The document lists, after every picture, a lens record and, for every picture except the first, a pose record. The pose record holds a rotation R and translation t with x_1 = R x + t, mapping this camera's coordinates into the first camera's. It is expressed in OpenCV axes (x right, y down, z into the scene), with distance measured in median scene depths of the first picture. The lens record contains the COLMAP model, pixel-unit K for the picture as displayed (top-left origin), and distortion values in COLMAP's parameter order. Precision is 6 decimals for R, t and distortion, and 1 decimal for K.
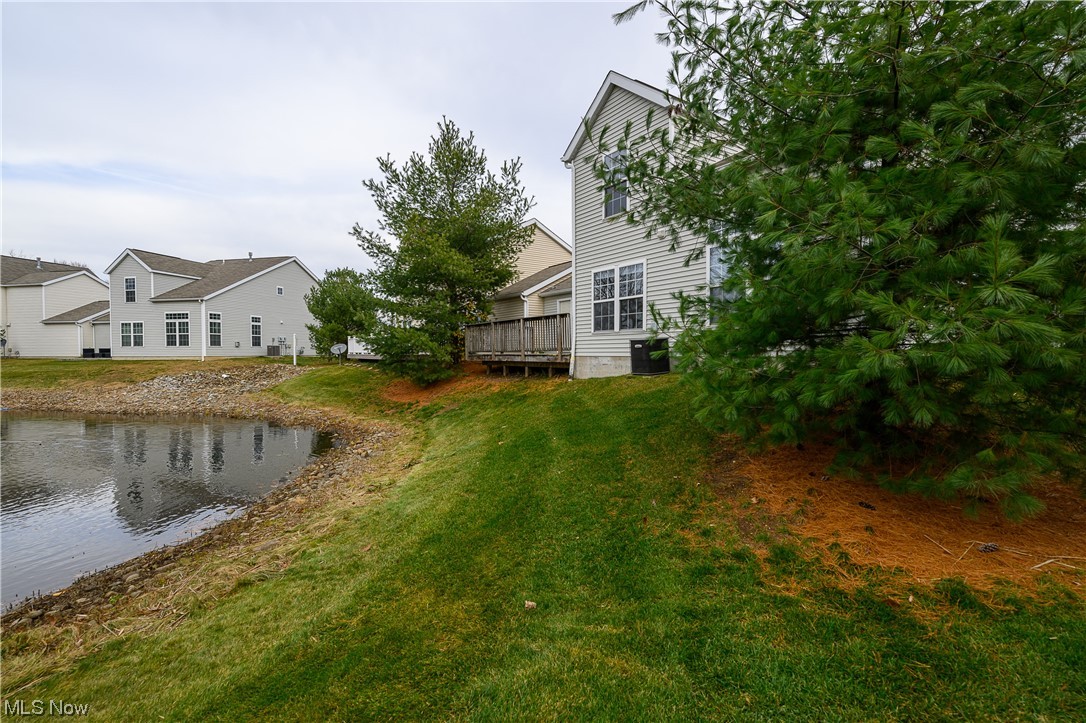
lens RADIAL K [[510.4, 0, 543.0], [0, 510.4, 361.5], [0, 0, 1]] dist [0.001898, -0.000893]
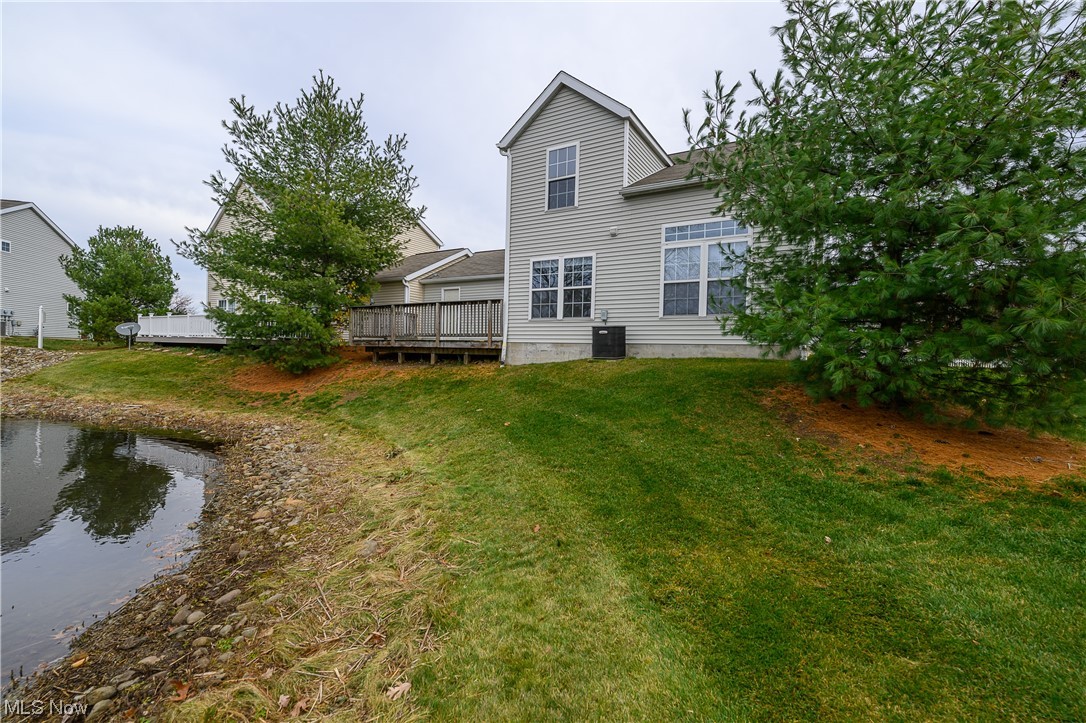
lens RADIAL K [[495.5, 0, 543.0], [0, 495.5, 361.5], [0, 0, 1]] dist [-0.003217, 0.000469]
pose [[0.902311, 0.020665, 0.430590, -0.295191], [-0.020309, 0.999779, -0.005423, 0.031348], [-0.430607, -0.003851, 0.902532, 0.085863]]
